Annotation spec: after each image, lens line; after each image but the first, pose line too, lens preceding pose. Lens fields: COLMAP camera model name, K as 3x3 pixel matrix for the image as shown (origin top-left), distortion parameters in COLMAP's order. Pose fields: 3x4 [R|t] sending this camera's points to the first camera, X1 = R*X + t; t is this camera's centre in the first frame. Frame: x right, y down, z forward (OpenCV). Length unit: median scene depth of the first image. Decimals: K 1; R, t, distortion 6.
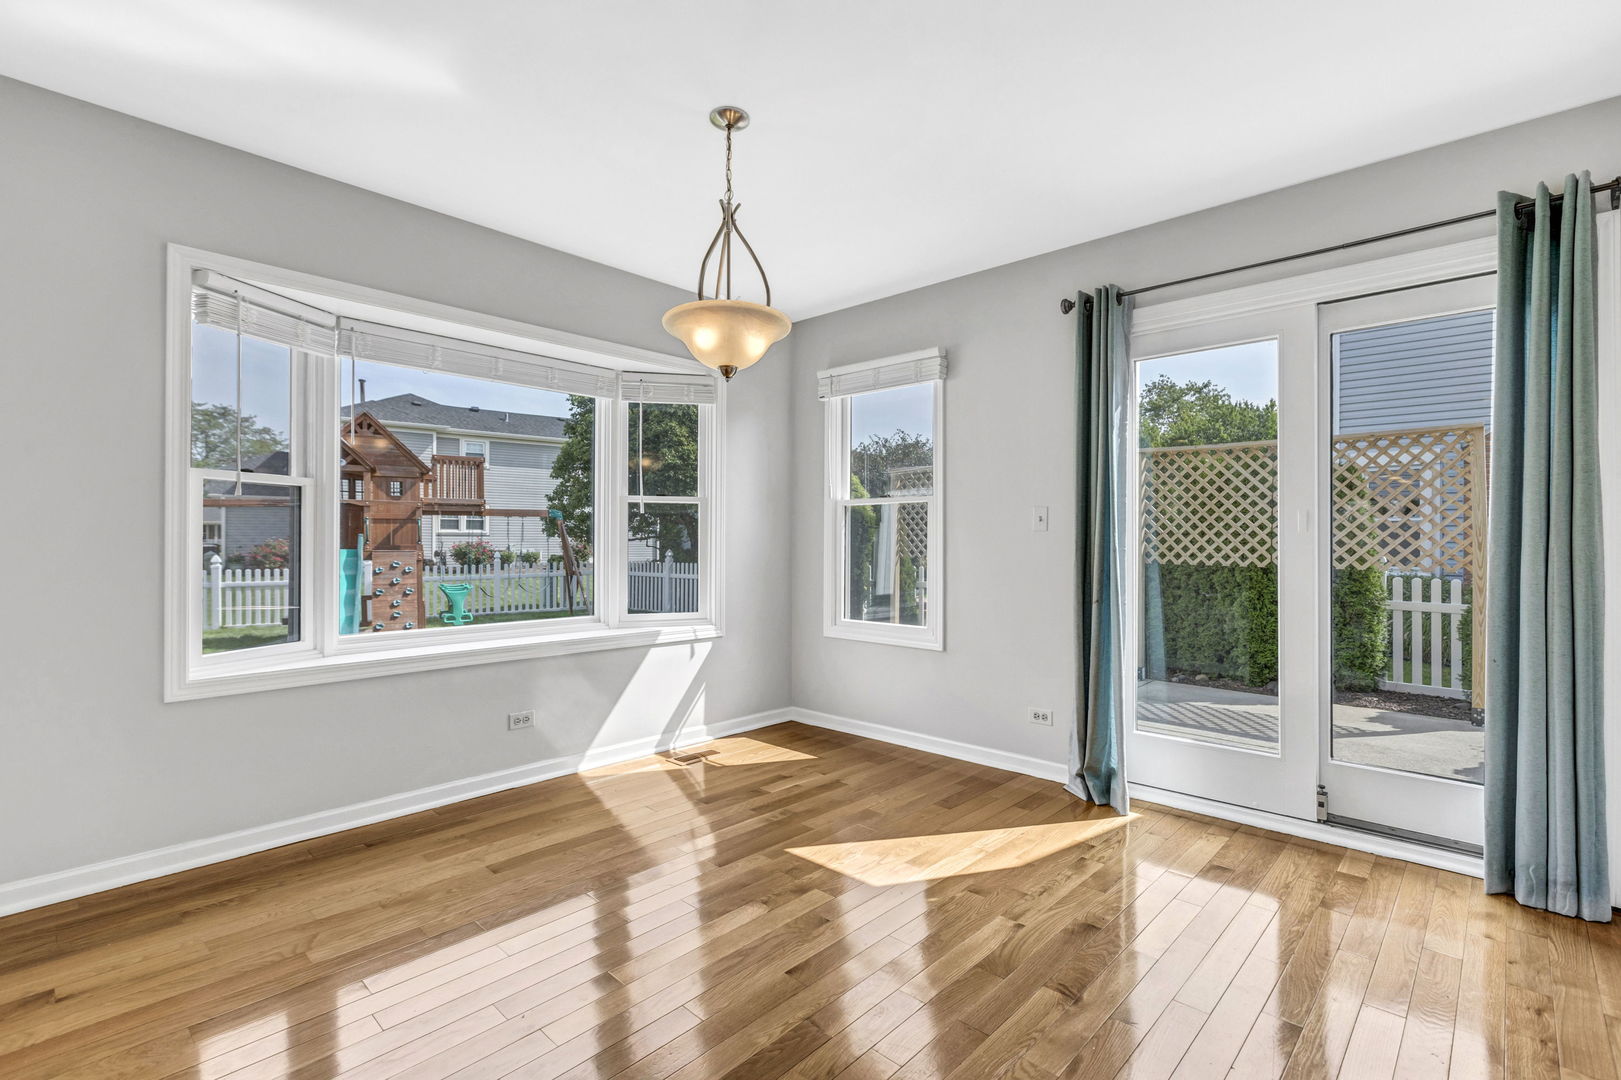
lens RADIAL K [[737.7, 0, 804.6], [0, 737.7, 537.6], [0, 0, 1]] dist [0.000594, -0.001107]
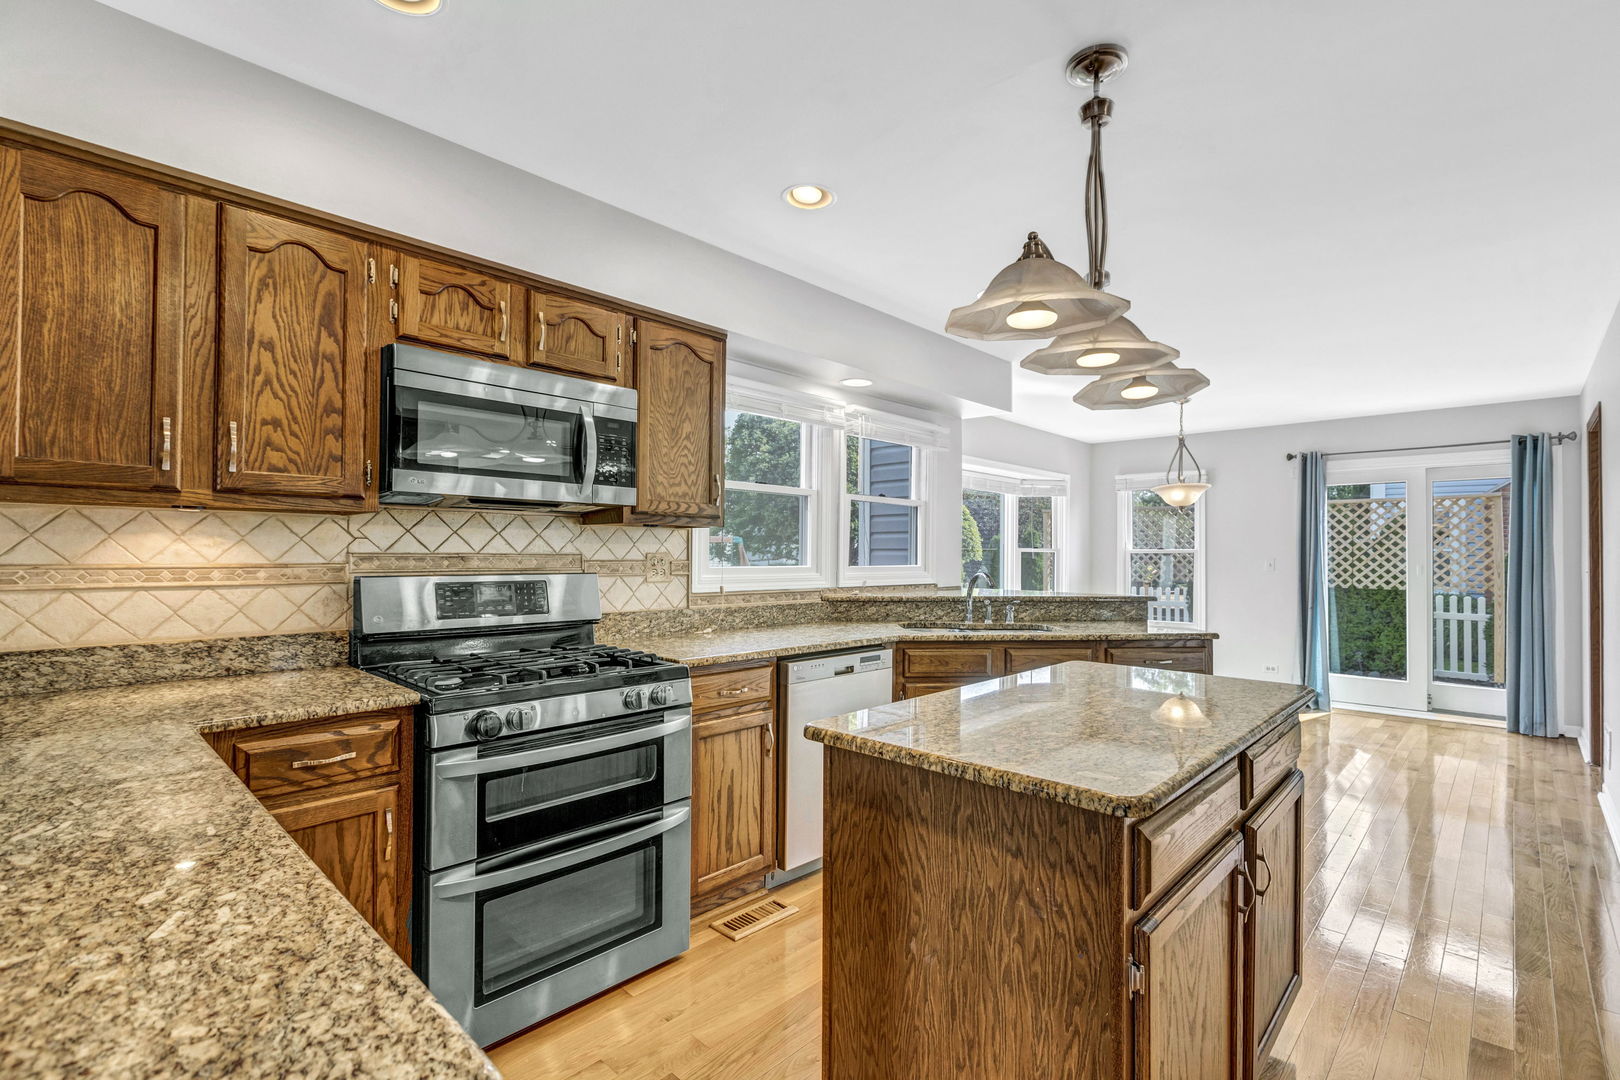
lens RADIAL K [[737.3, 0, 816.8], [0, 737.3, 546.3], [0, 0, 1]] dist [0.000594, -0.001107]
pose [[0.999996, 0.002674, 0.000296, -0.708617], [-0.002672, 0.999961, -0.008457, -0.045806], [-0.000319, 0.008456, 0.999964, -0.749142]]
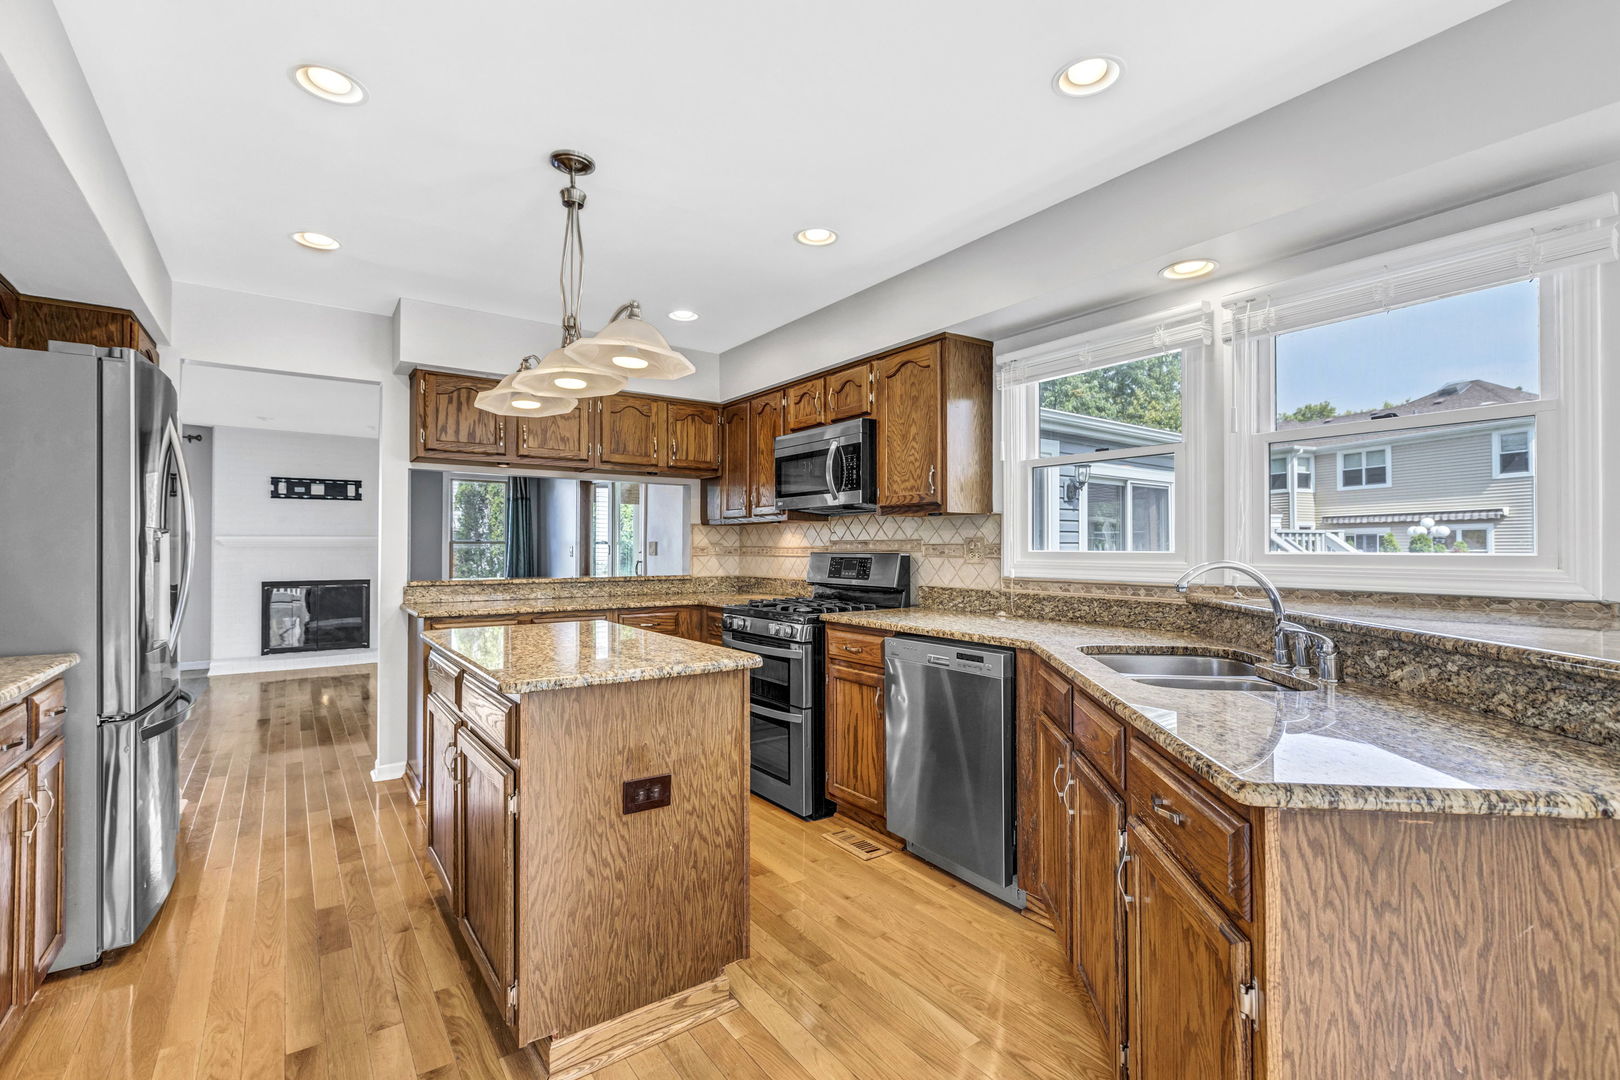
lens RADIAL K [[737.3, 0, 822.5], [0, 737.3, 541.0], [0, 0, 1]] dist [0.000594, -0.001107]
pose [[-0.185809, -0.018552, -0.982411, 3.264019], [-0.004138, 0.999828, -0.018098, 0.072708], [0.982577, 0.000702, -0.185853, 3.489283]]
